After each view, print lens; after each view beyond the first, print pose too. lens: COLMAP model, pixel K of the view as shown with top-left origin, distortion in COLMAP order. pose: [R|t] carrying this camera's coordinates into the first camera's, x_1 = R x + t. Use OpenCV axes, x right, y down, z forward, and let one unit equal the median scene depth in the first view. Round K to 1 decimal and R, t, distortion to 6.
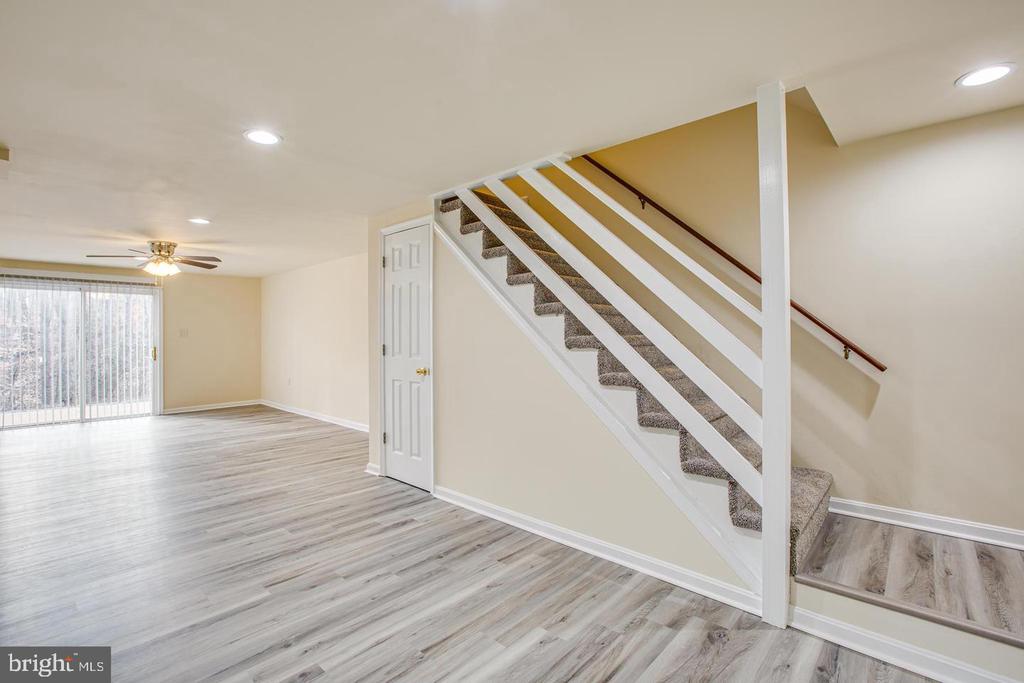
lens RADIAL K [[470.3, 0, 509.2], [0, 470.3, 338.5], [0, 0, 1]] dist [-0.050420, 0.017902]
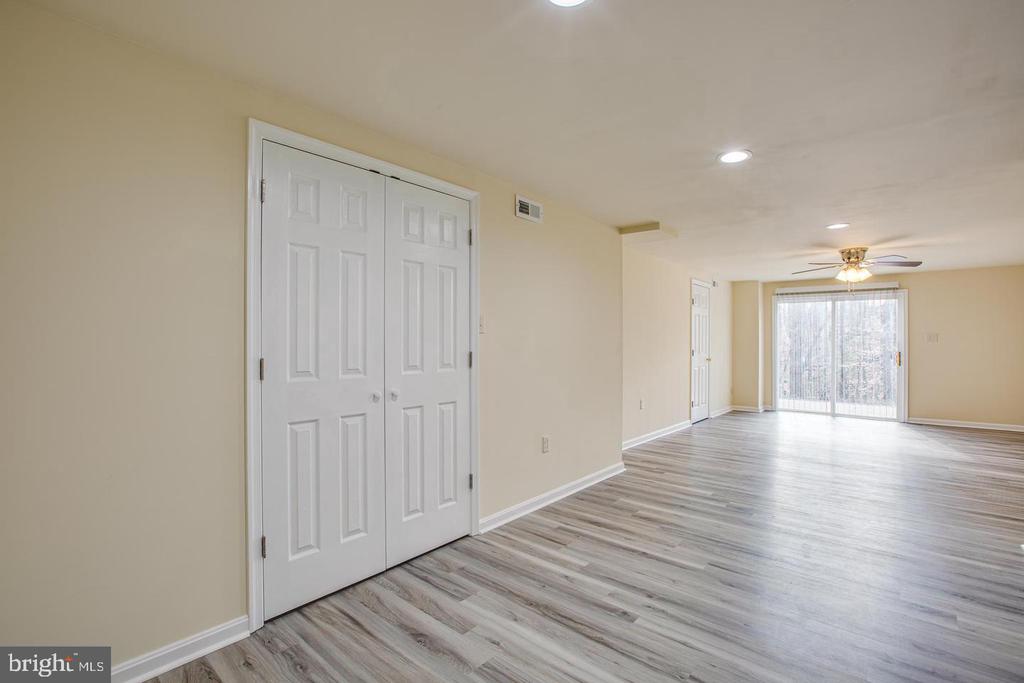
lens RADIAL K [[470.3, 0, 509.2], [0, 470.3, 338.5], [0, 0, 1]] dist [-0.050420, 0.017902]
pose [[0.029826, -0.000884, -0.999555, 0.251242], [-0.009772, 0.999952, -0.001176, -0.000936], [0.999507, 0.009803, 0.029816, 0.204666]]
